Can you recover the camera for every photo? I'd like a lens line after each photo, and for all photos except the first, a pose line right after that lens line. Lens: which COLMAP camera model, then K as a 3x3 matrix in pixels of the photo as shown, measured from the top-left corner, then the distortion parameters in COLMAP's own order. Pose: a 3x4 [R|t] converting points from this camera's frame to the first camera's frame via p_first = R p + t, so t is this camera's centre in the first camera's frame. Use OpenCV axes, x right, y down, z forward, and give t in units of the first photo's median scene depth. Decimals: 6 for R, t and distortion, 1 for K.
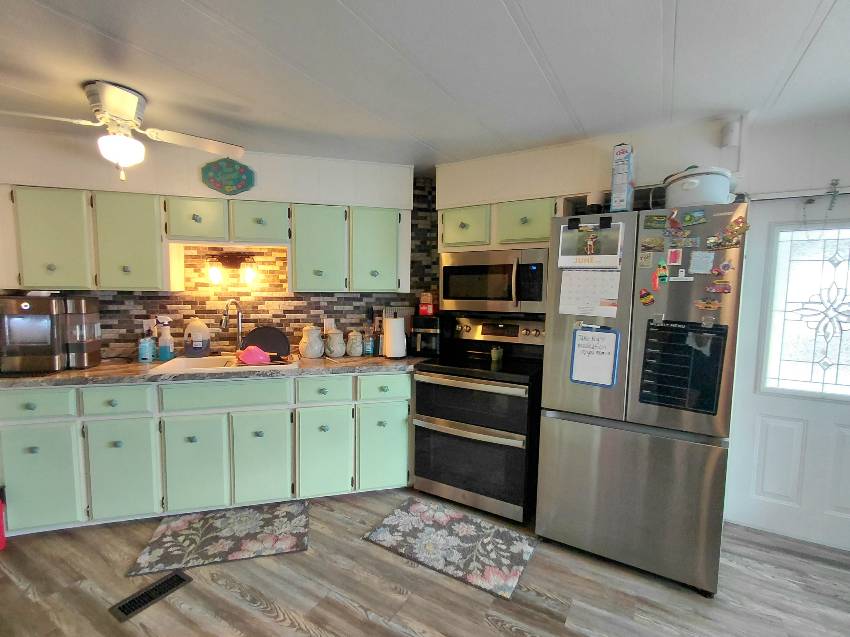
lens RADIAL K [[403.7, 0, 419.8], [0, 403.7, 320.4], [0, 0, 1]] dist [-0.000632, 0.000149]
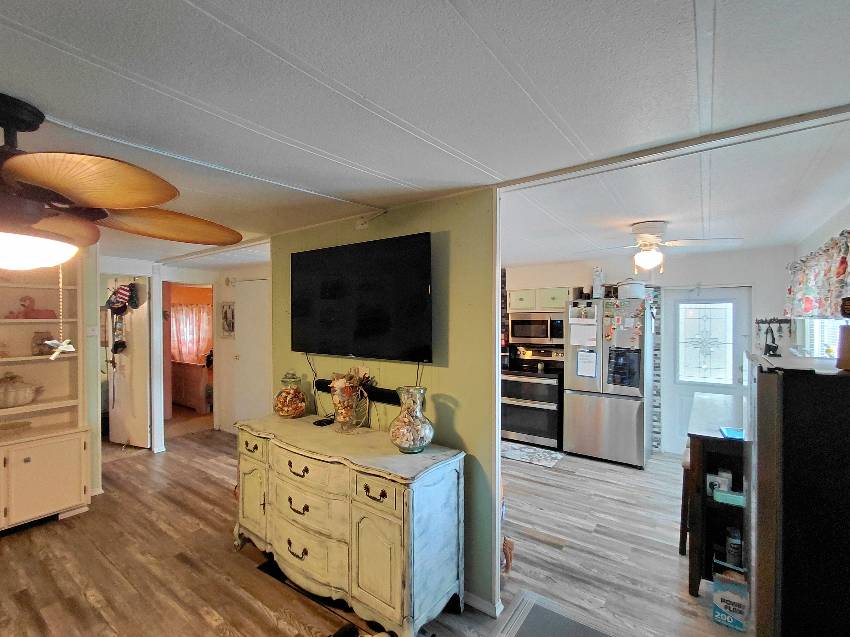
lens RADIAL K [[392.3, 0, 419.5], [0, 392.3, 321.5], [0, 0, 1]] dist [0.008172, -0.002914]
pose [[0.995722, -0.014321, -0.091282, -0.246031], [0.007553, 0.997225, -0.074058, 0.008605], [0.092090, 0.073052, 0.993067, -1.077297]]
